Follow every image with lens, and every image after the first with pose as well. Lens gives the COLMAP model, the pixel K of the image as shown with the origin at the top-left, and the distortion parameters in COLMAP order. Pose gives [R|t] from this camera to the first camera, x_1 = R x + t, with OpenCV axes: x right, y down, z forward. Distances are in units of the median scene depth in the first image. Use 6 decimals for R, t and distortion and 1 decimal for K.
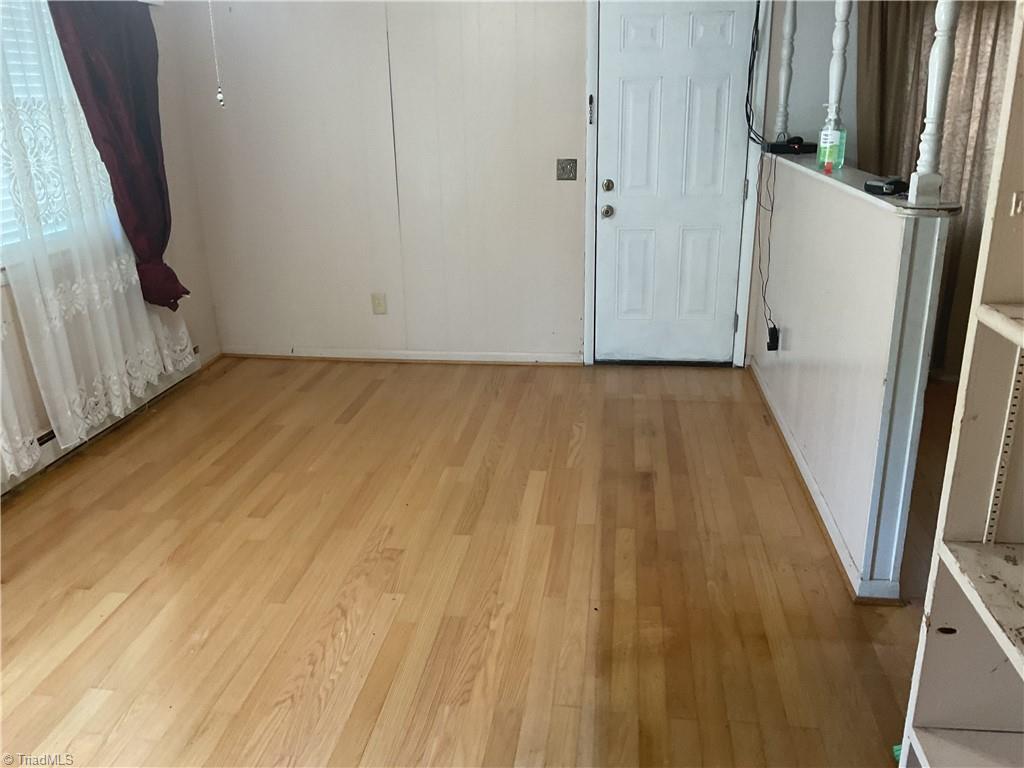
lens RADIAL K [[858.3, 0, 511.4], [0, 858.3, 383.5], [0, 0, 1]] dist [-0.001604, -0.019489]
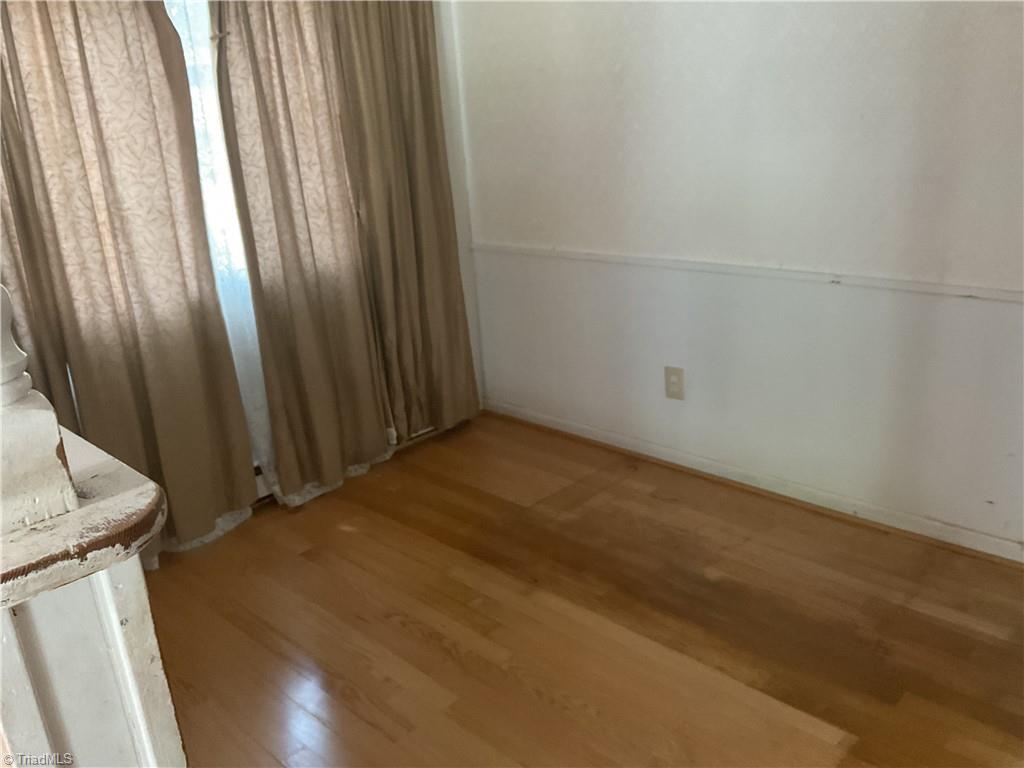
lens RADIAL K [[858.3, 0, 510.2], [0, 858.3, 384.5], [0, 0, 1]] dist [-0.001604, -0.019489]
pose [[0.602350, -0.274138, 0.749681, 0.209176], [0.306995, 0.946501, 0.099447, -0.123938], [-0.736837, 0.170246, 0.654284, 0.385220]]
